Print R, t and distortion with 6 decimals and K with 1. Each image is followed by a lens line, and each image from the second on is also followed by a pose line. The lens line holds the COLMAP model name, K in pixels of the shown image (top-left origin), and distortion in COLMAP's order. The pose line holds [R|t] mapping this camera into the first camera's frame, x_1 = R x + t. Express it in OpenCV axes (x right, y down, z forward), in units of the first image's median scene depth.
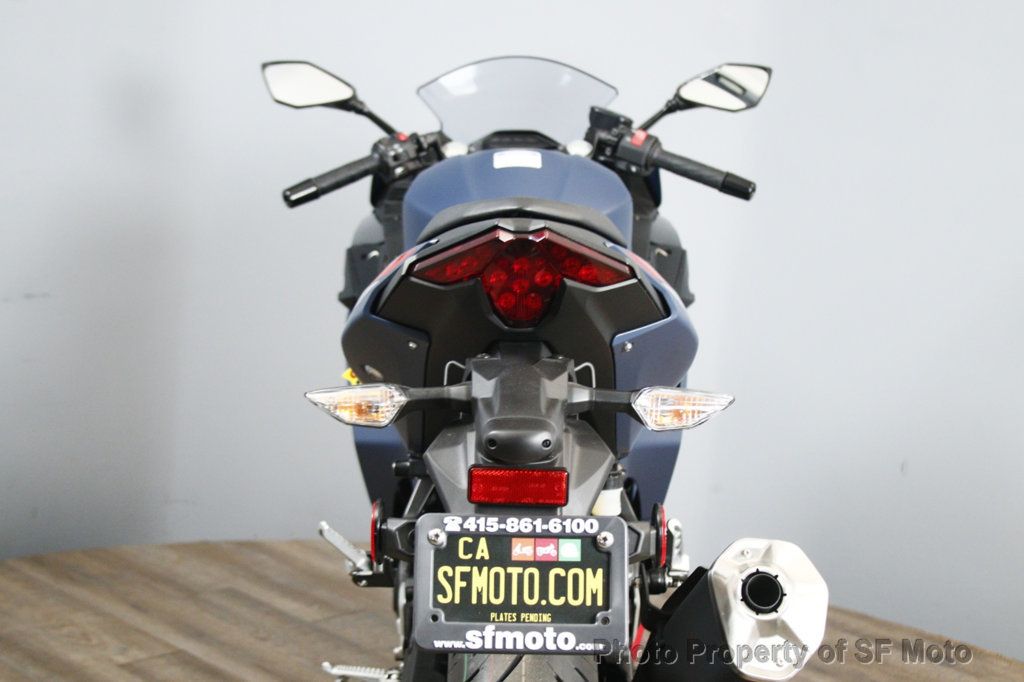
lens RADIAL K [[1761.6, 0, 512.0], [0, 1761.6, 341.0], [0, 0, 1]] dist [-0.036418, 0.044420]
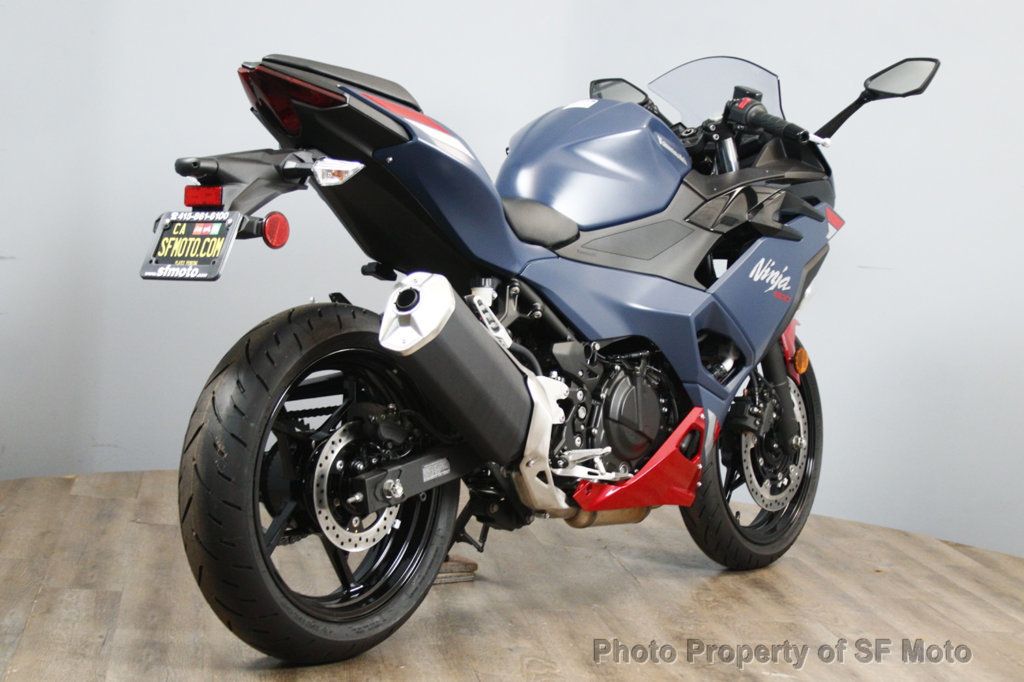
lens RADIAL K [[1942.8, 0, 512.0], [0, 1942.8, 341.0], [0, 0, 1]] dist [0.030855, -0.030444]
pose [[0.780768, 0.021620, -0.624447, 0.839486], [-0.107956, 0.989039, -0.100739, 0.221389], [0.615425, 0.146066, 0.774543, -0.189095]]
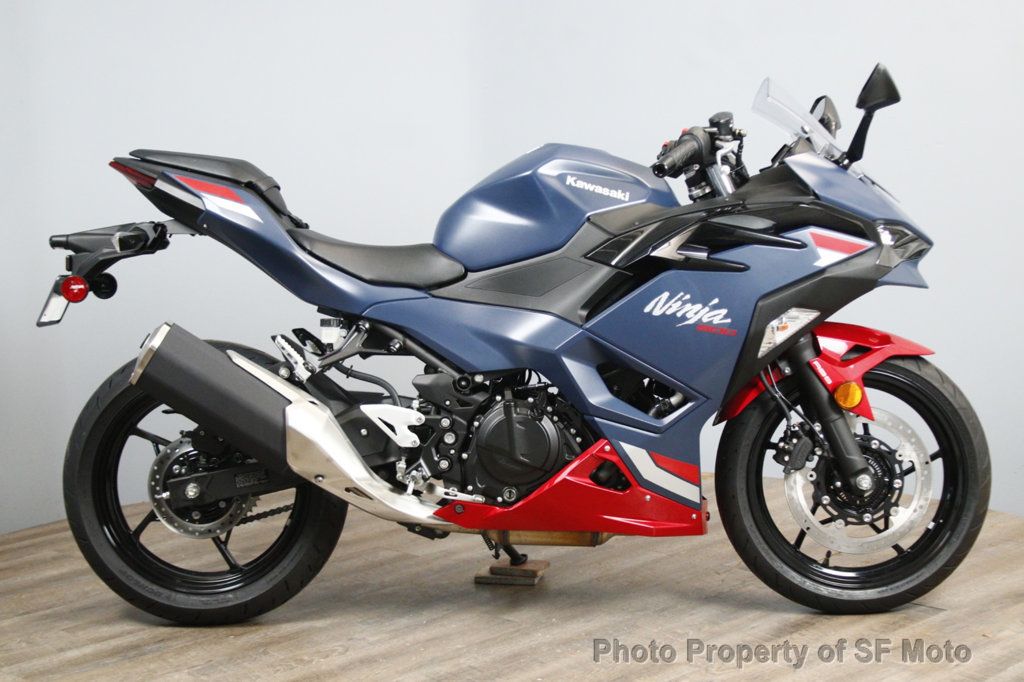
lens RADIAL K [[1942.8, 0, 512.0], [0, 1942.8, 341.0], [0, 0, 1]] dist [0.030855, -0.030444]
pose [[-0.051995, 0.034715, -0.998044, 1.513386], [-0.146652, 0.988295, 0.042016, -0.013774], [0.987821, 0.148550, -0.046295, 0.999667]]
